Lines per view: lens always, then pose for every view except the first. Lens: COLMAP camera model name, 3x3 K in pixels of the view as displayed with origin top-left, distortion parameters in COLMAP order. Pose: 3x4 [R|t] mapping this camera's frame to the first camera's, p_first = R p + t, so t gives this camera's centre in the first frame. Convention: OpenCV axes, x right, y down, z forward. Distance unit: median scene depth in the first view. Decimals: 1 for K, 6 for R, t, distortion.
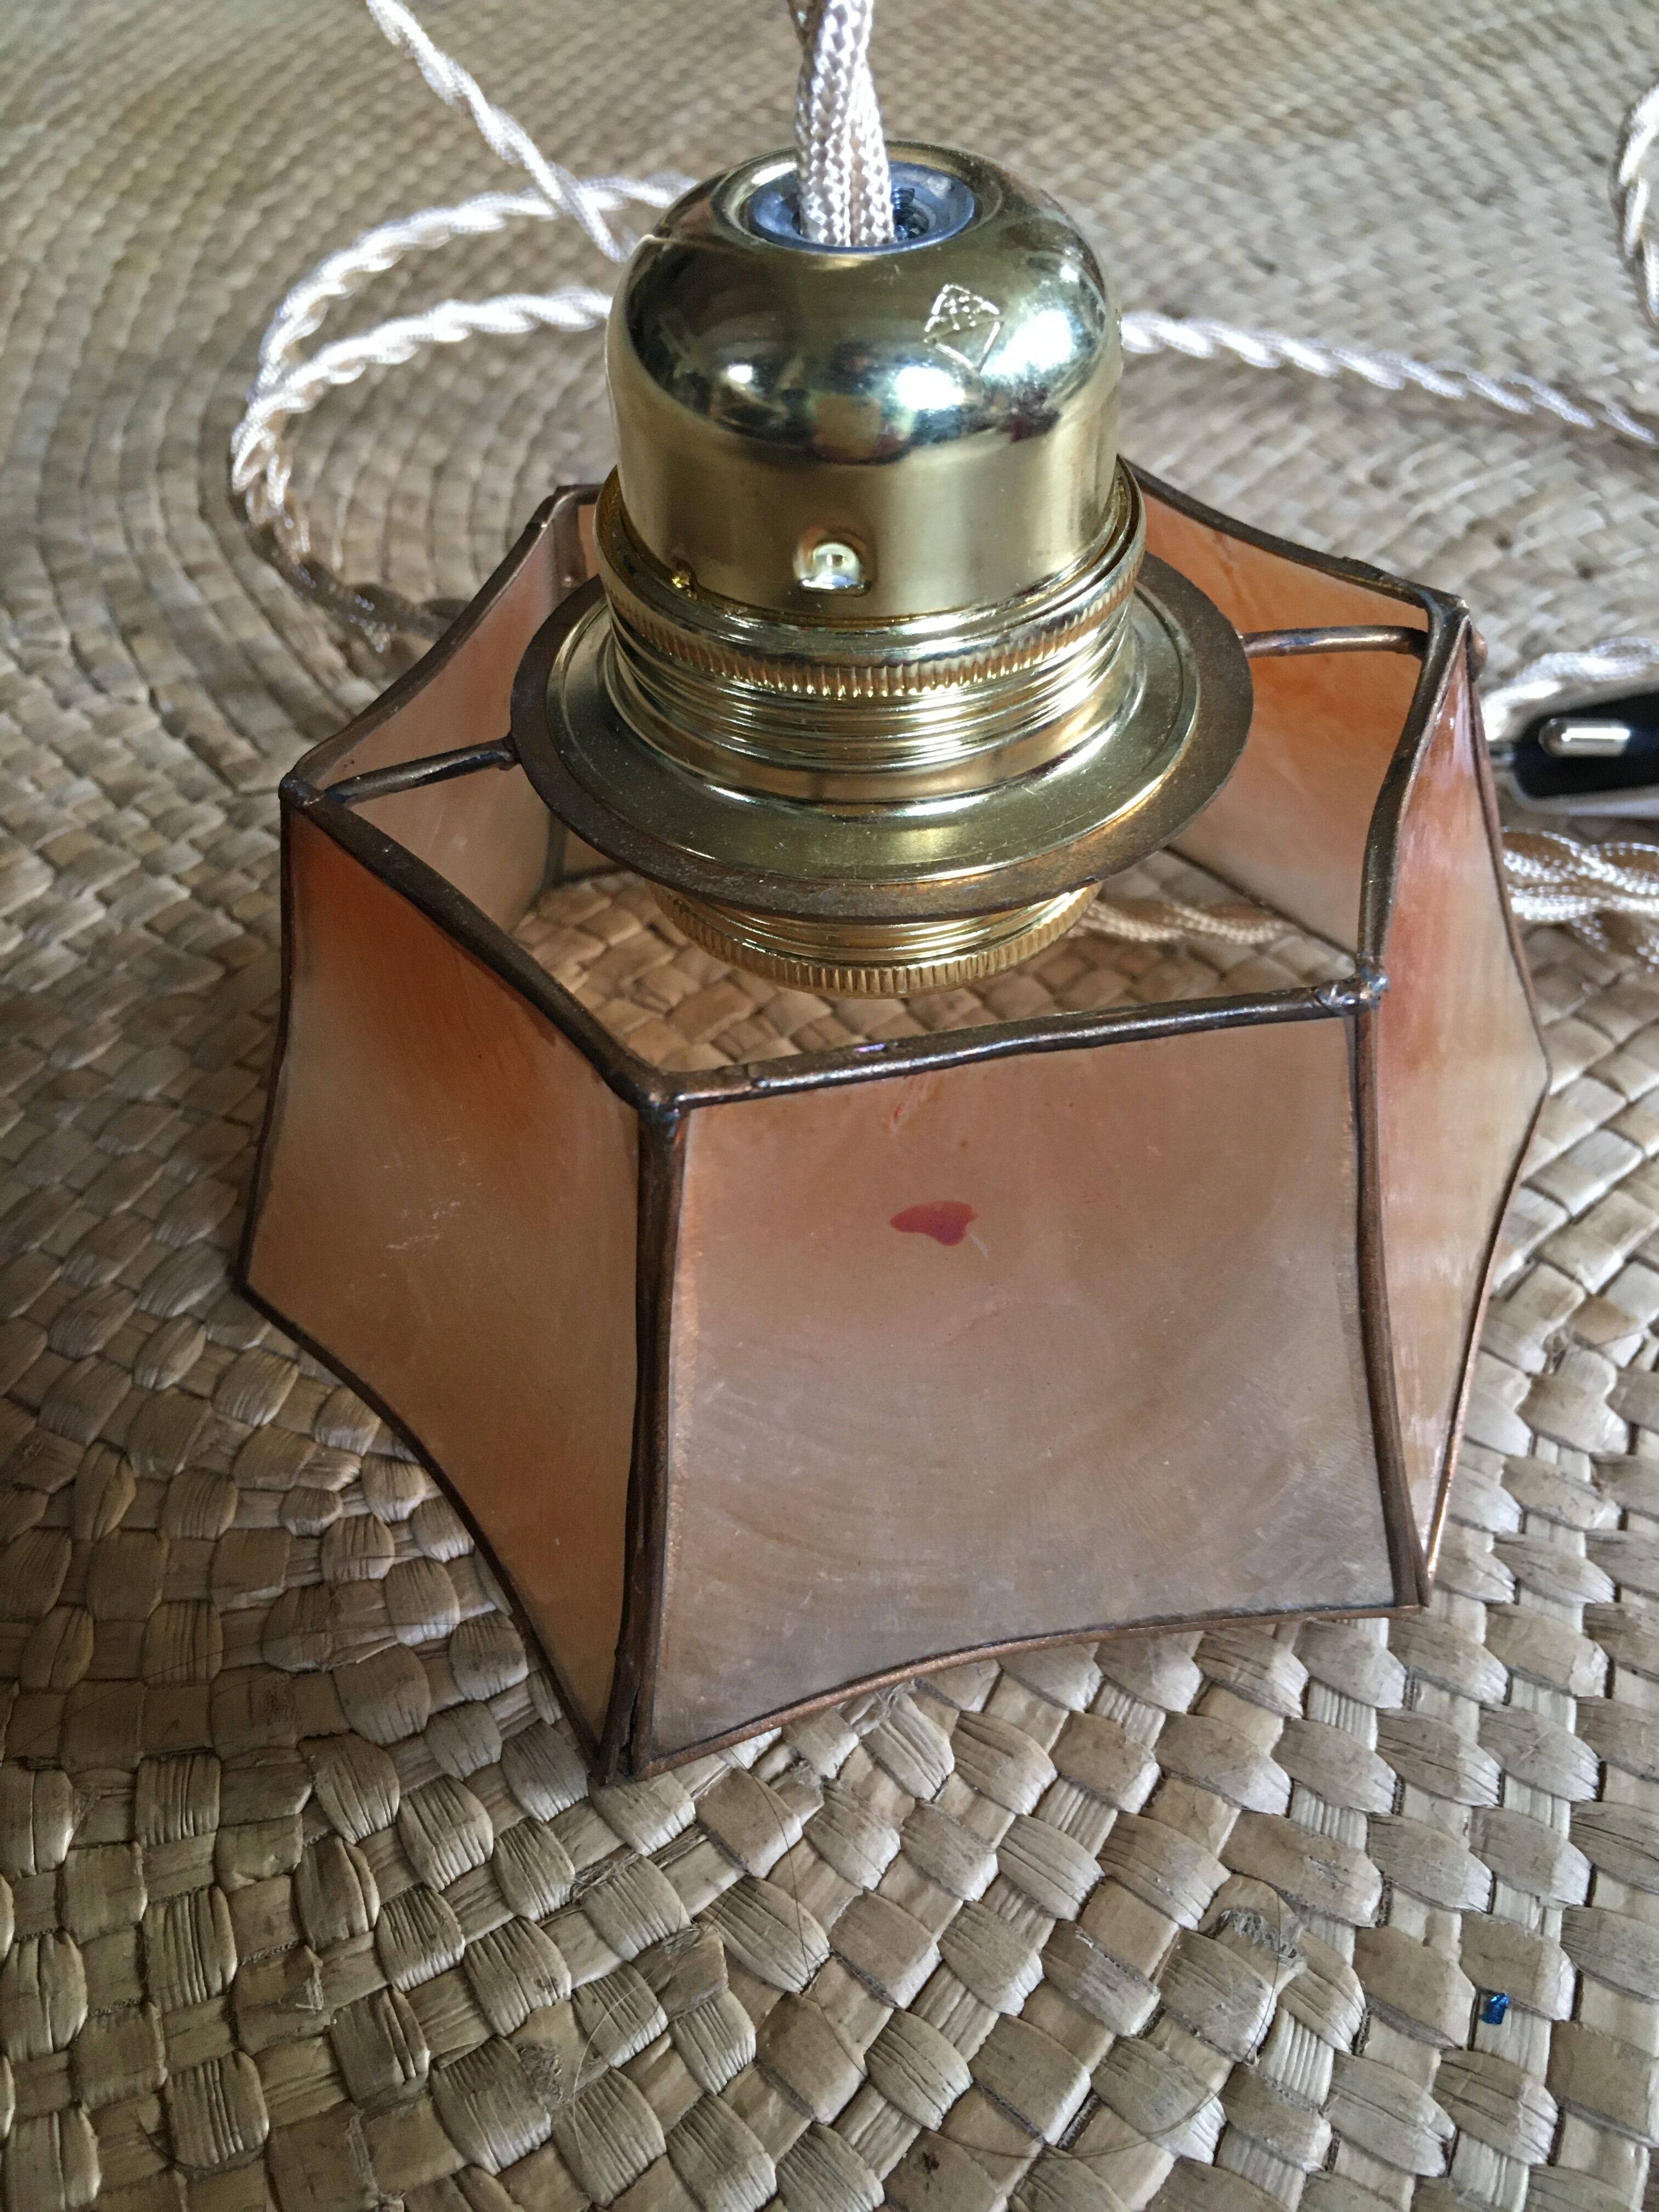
lens RADIAL K [[1979.6, 0, 850.0], [0, 1979.6, 1084.2], [0, 0, 1]] dist [0.079436, -0.140002]
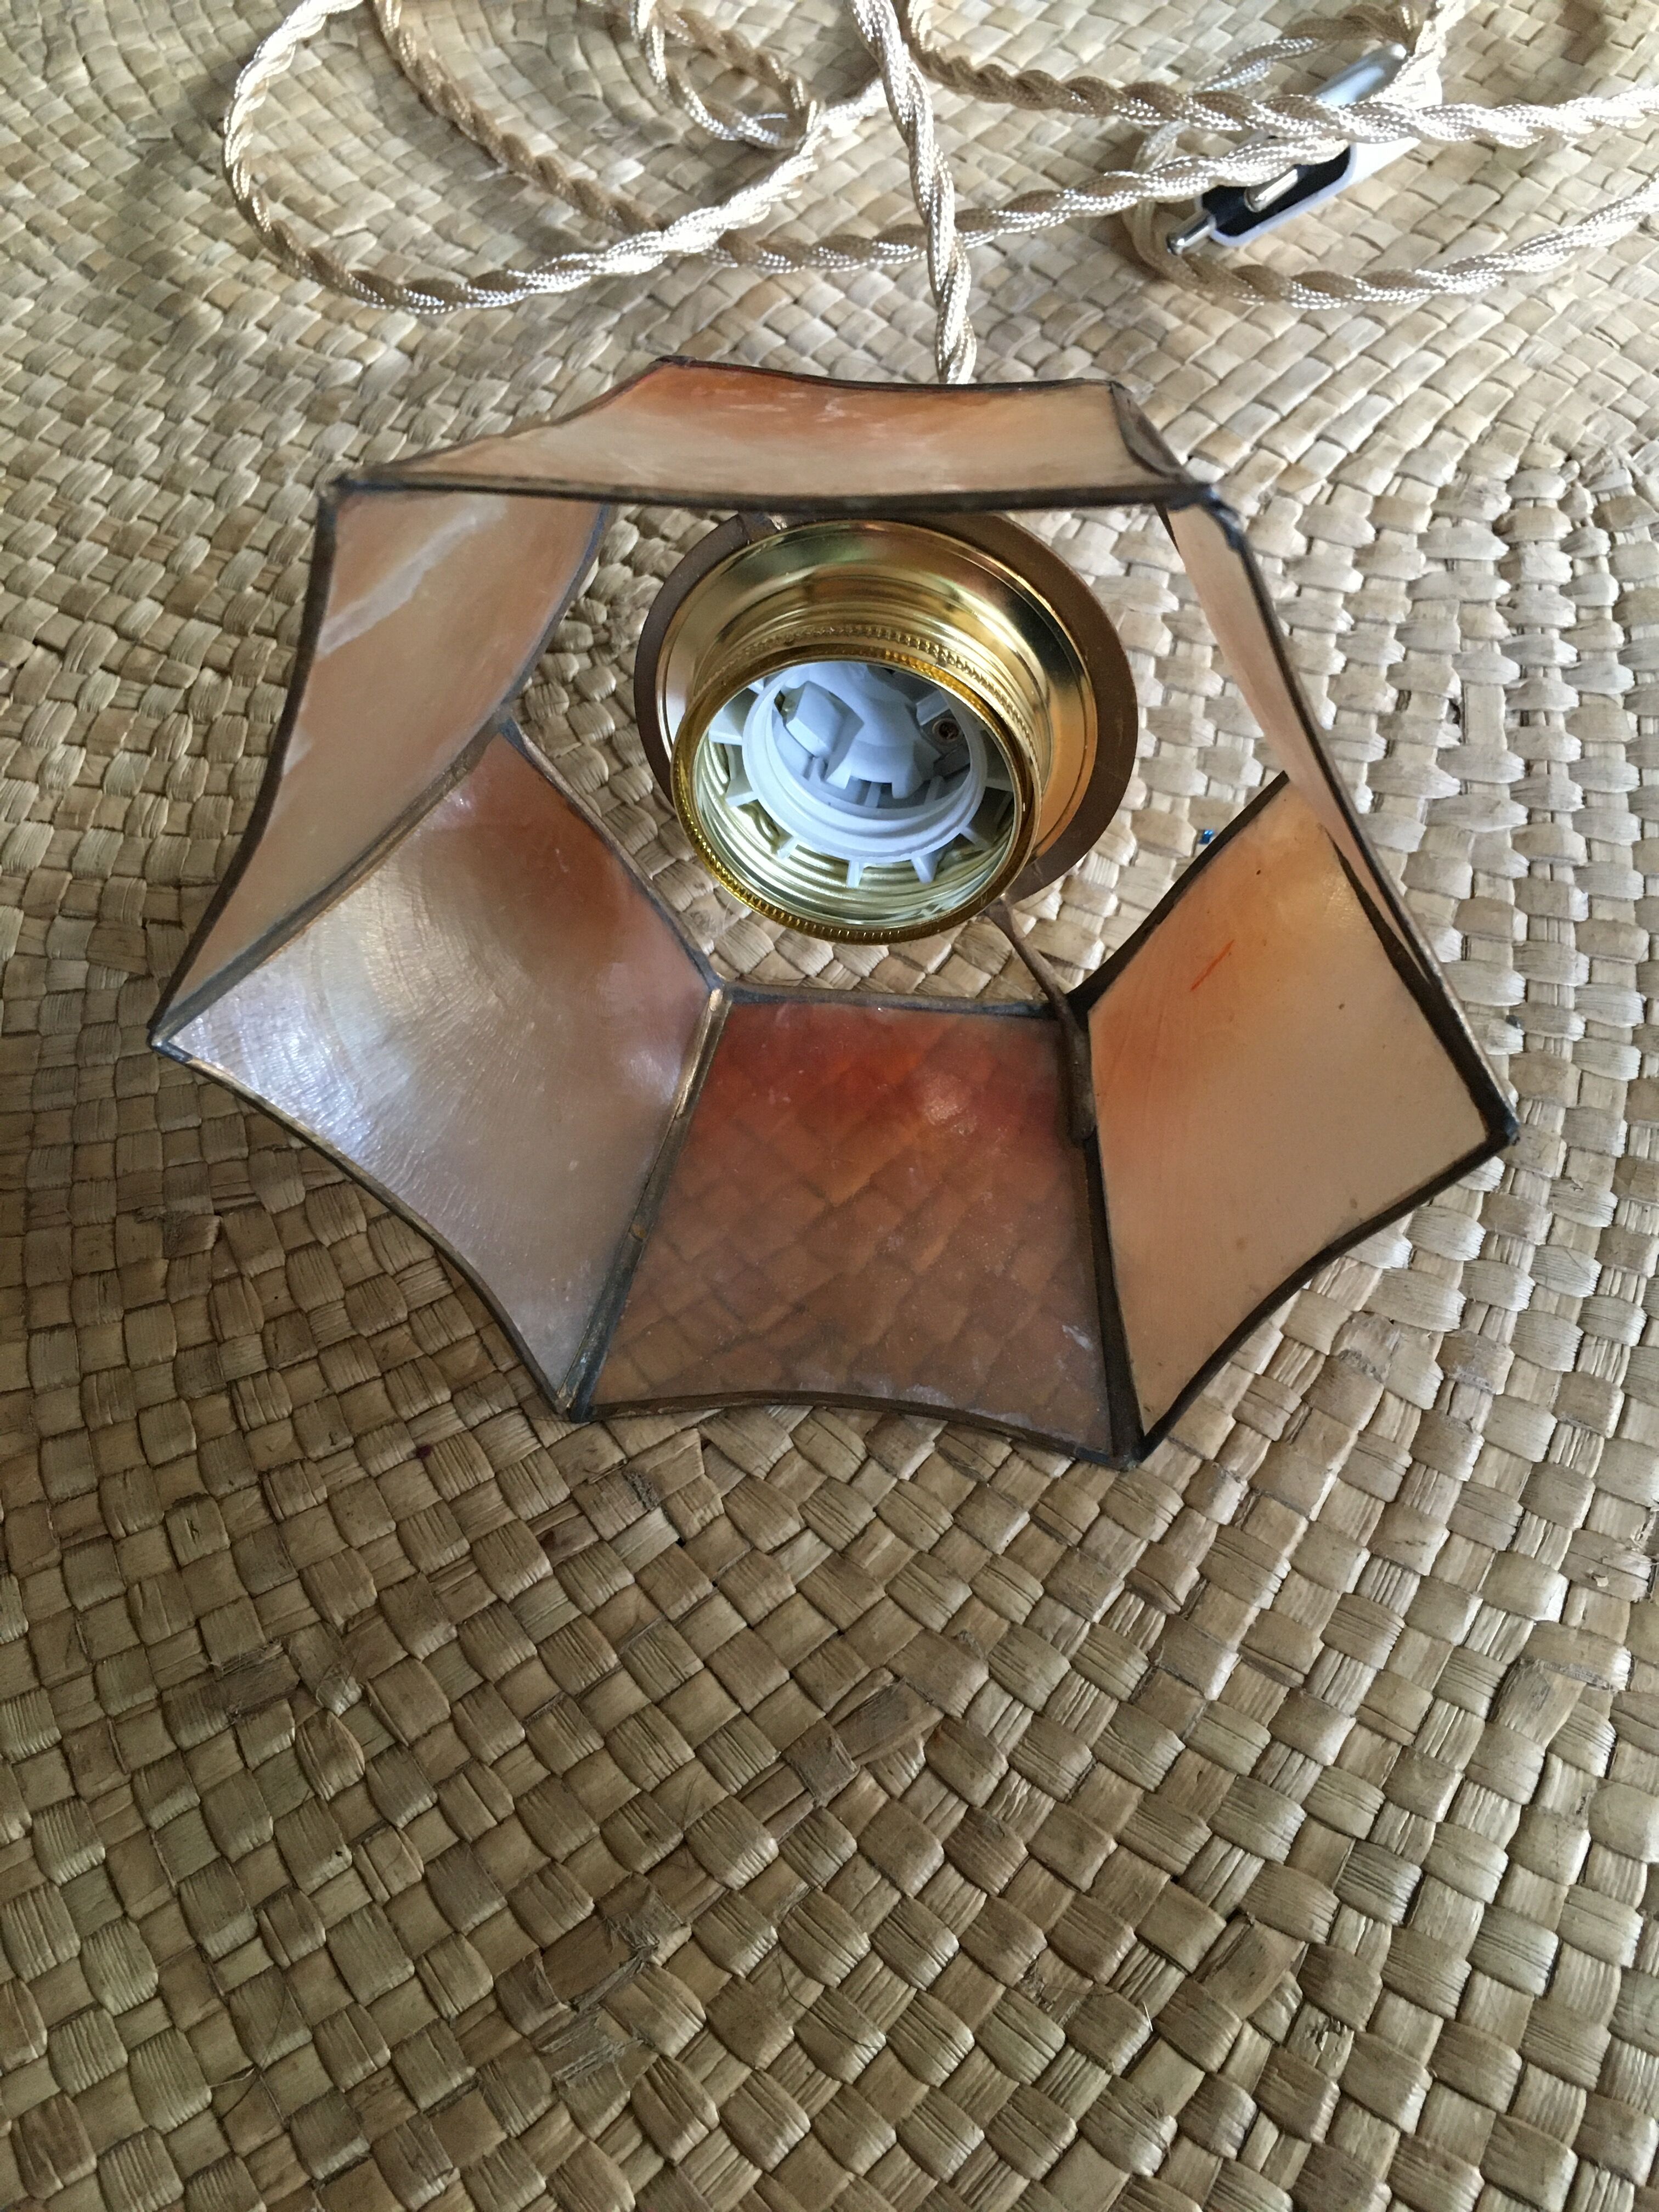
lens RADIAL K [[1979.6, 0, 847.3], [0, 1979.6, 1143.9], [0, 0, 1]] dist [0.079436, -0.140002]
pose [[0.992716, -0.118653, -0.020901, -0.002731], [0.119700, 0.951625, 0.282987, 0.112527], [-0.013687, -0.283428, 0.958896, -0.561967]]
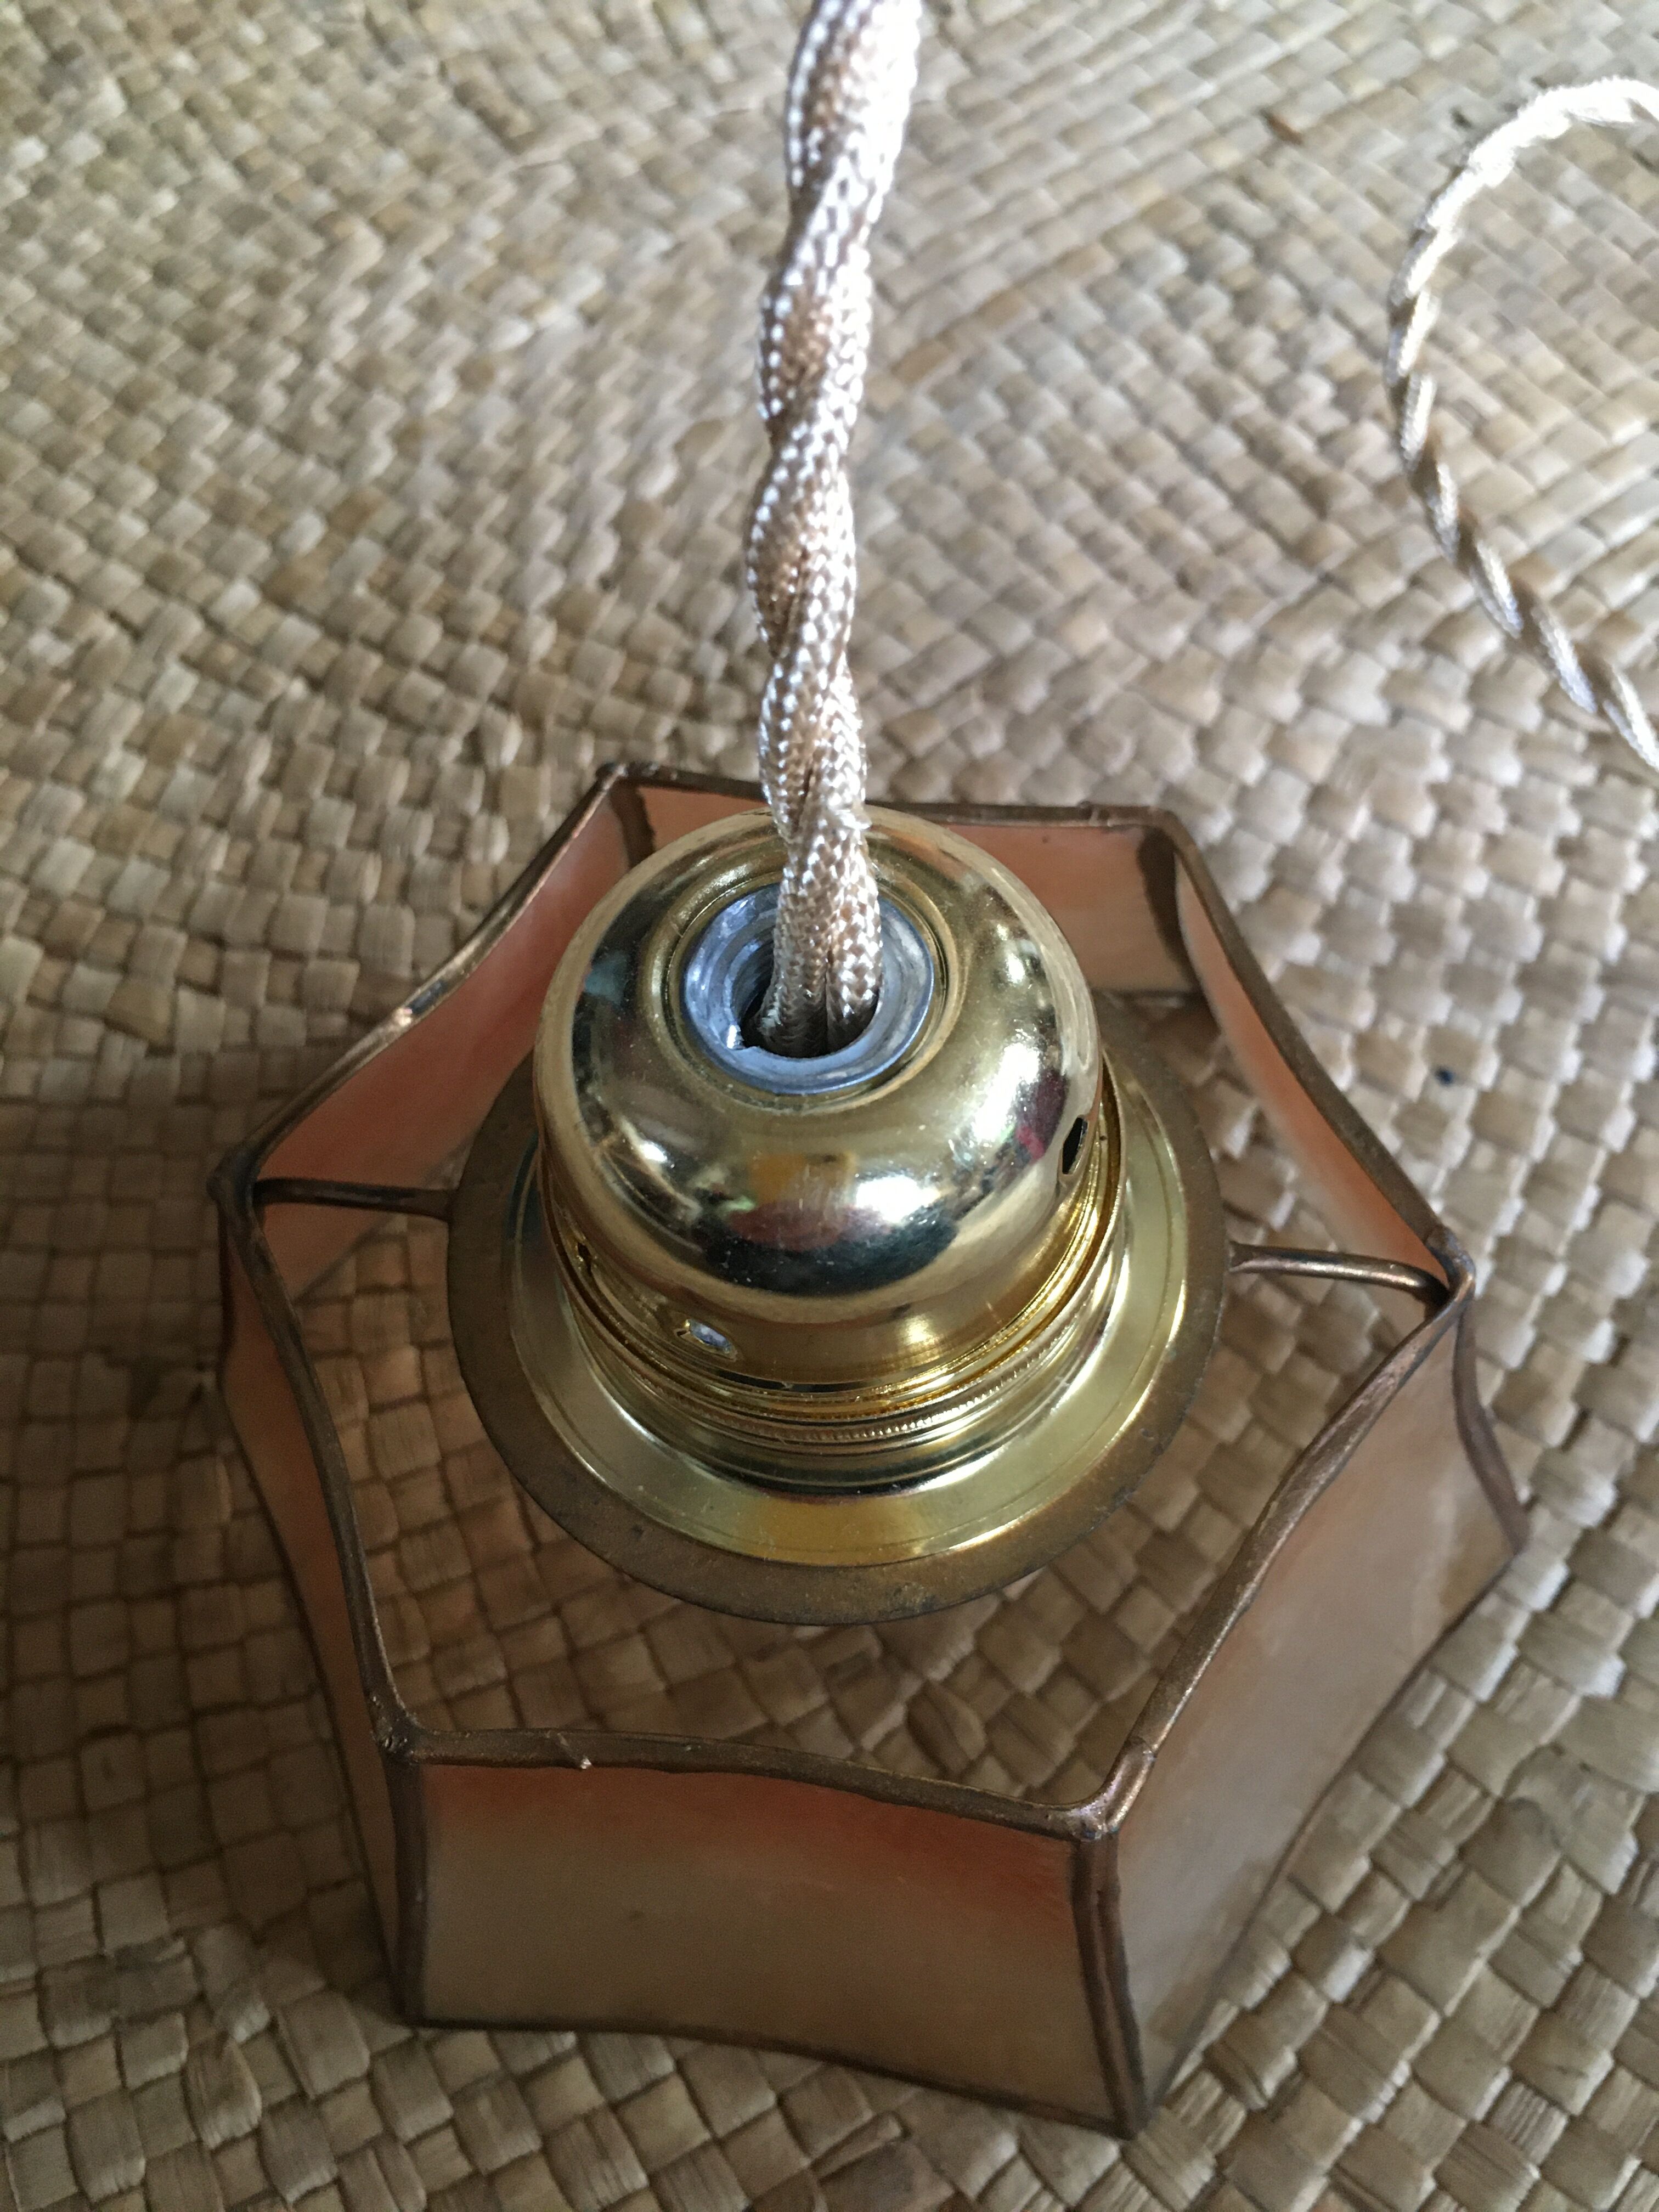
lens RADIAL K [[1979.6, 0, 829.0], [0, 1979.6, 1148.5], [0, 0, 1]] dist [0.079436, -0.140002]
pose [[0.995706, 0.037365, -0.084698, -0.007466], [-0.006688, 0.941567, 0.336759, 0.002098], [0.092332, -0.334746, 0.937774, -0.320102]]
